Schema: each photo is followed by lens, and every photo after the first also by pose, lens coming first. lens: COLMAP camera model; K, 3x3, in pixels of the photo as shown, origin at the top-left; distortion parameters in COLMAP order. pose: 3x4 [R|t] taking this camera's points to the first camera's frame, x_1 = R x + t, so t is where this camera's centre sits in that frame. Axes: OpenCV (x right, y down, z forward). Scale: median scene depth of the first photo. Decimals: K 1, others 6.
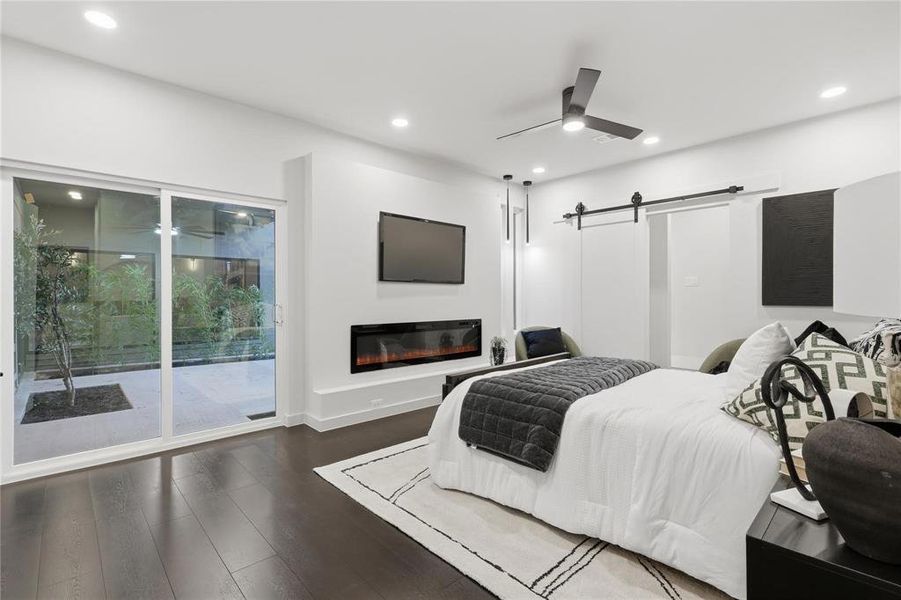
lens RADIAL K [[415.6, 0, 449.8], [0, 415.6, 298.4], [0, 0, 1]] dist [-0.001054, -0.001462]
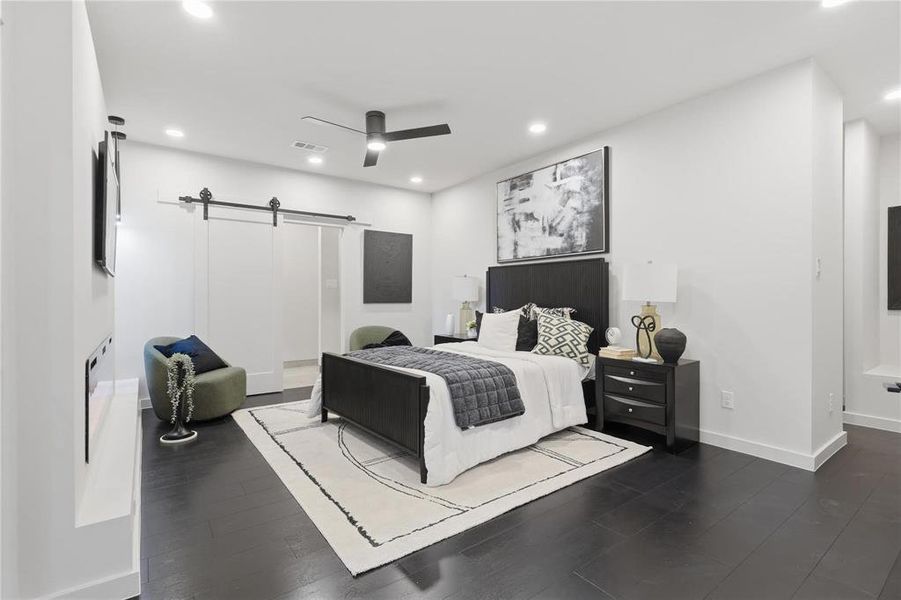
lens RADIAL K [[415.6, 0, 452.2], [0, 415.6, 292.5], [0, 0, 1]] dist [-0.001054, -0.001462]
pose [[0.114400, 0.017962, 0.993272, -0.528986], [0.011761, 0.999742, -0.019433, 0.007193], [-0.993365, 0.013905, 0.114159, 0.448438]]
